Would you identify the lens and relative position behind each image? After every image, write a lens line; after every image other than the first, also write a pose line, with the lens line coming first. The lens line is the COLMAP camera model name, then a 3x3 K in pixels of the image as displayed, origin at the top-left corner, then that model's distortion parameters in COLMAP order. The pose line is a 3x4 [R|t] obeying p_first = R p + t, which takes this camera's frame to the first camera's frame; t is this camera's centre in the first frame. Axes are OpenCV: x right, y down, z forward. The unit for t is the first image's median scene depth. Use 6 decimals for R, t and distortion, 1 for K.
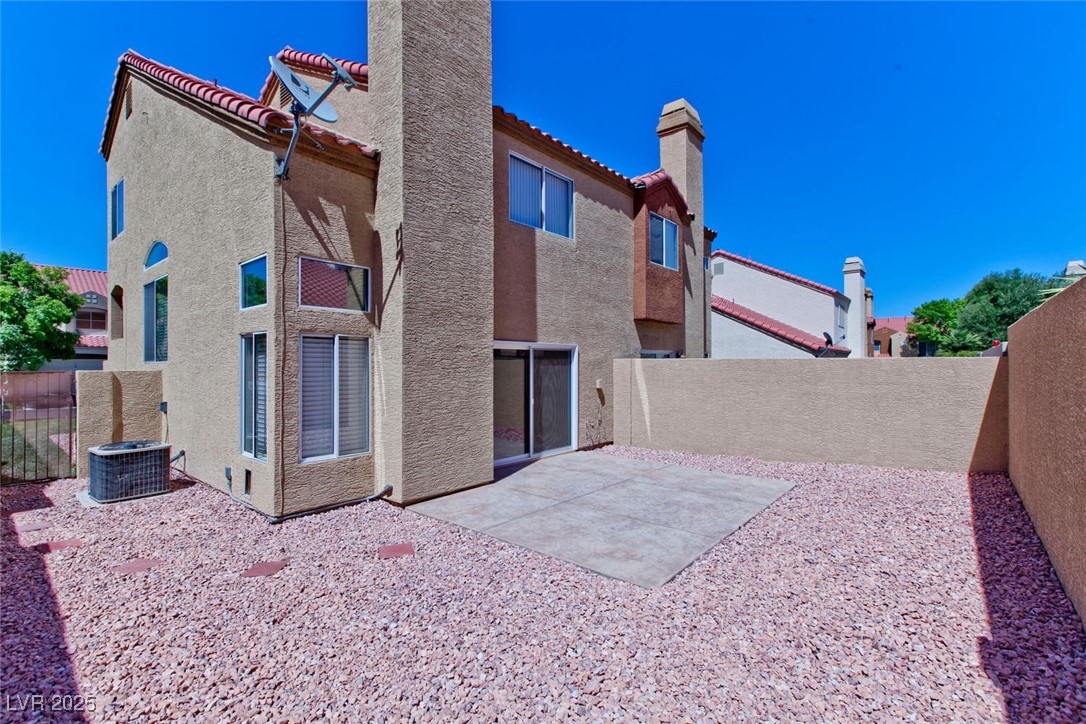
lens RADIAL K [[489.3, 0, 545.4], [0, 489.3, 362.0], [0, 0, 1]] dist [-0.000272, -0.000144]
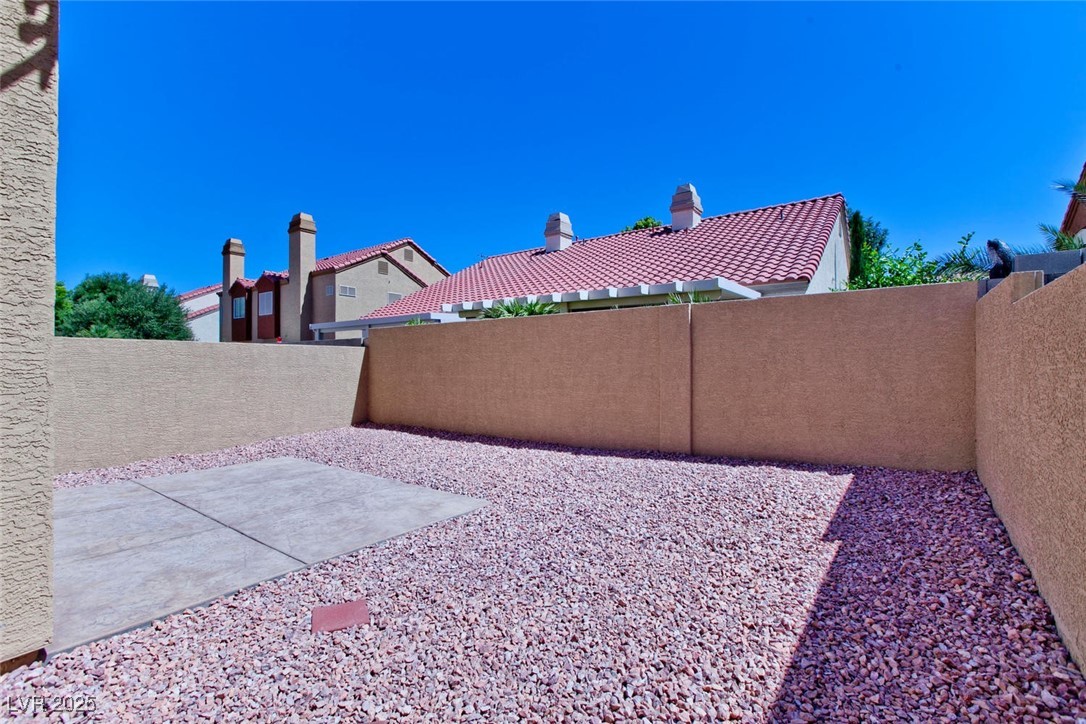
lens RADIAL K [[489.3, 0, 545.8], [0, 489.3, 363.1], [0, 0, 1]] dist [-0.000272, -0.000144]
pose [[-0.074575, 0.004642, 0.997205, -0.726520], [0.000415, 0.999989, -0.004624, 0.053425], [-0.997215, 0.000069, -0.074576, 0.606476]]
